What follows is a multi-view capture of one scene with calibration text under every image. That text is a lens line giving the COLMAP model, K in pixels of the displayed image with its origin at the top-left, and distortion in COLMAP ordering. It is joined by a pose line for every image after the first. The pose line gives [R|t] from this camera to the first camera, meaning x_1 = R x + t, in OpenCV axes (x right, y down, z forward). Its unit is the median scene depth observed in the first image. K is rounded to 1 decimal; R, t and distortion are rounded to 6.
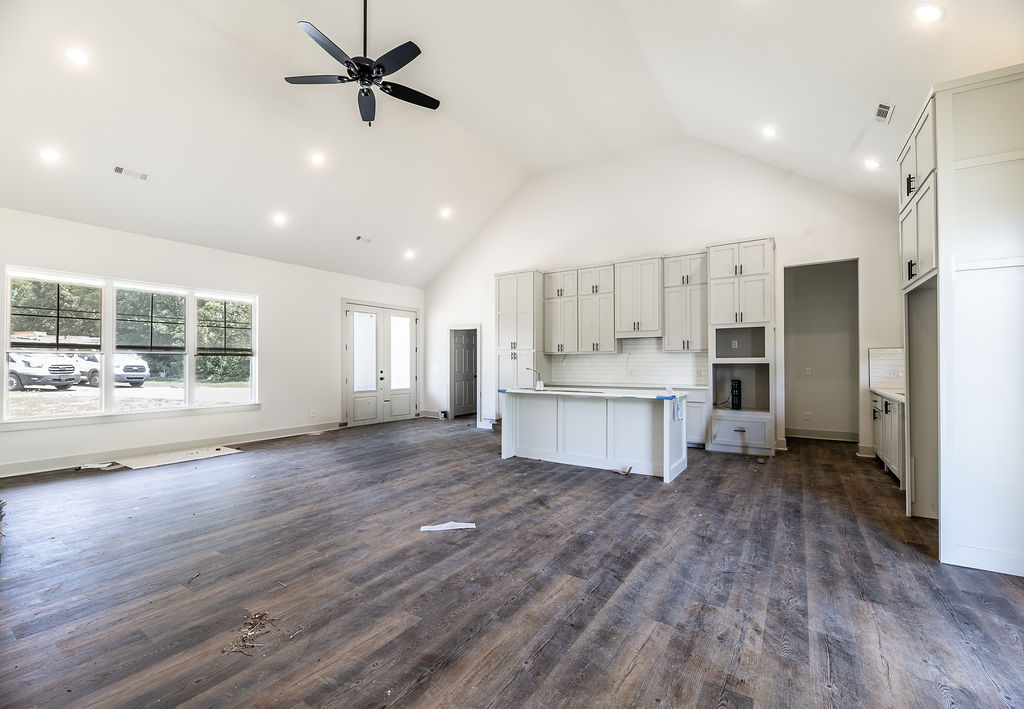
lens RADIAL K [[415.5, 0, 515.4], [0, 415.5, 358.8], [0, 0, 1]] dist [-0.002352, -0.000682]
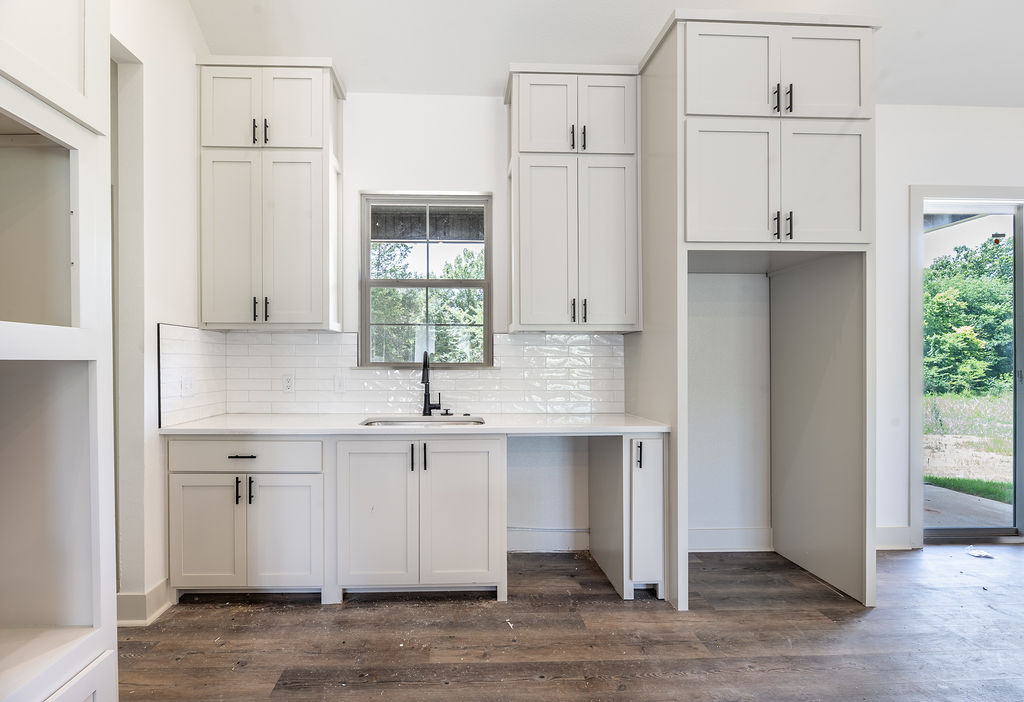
lens RADIAL K [[466.5, 0, 469.5], [0, 466.5, 361.4], [0, 0, 1]] dist [0.000390, -0.000008]
pose [[-0.565227, 0.004726, 0.824922, 0.465670], [-0.008540, 0.999896, -0.011580, 0.016065], [-0.824891, -0.013590, -0.565129, 1.376503]]
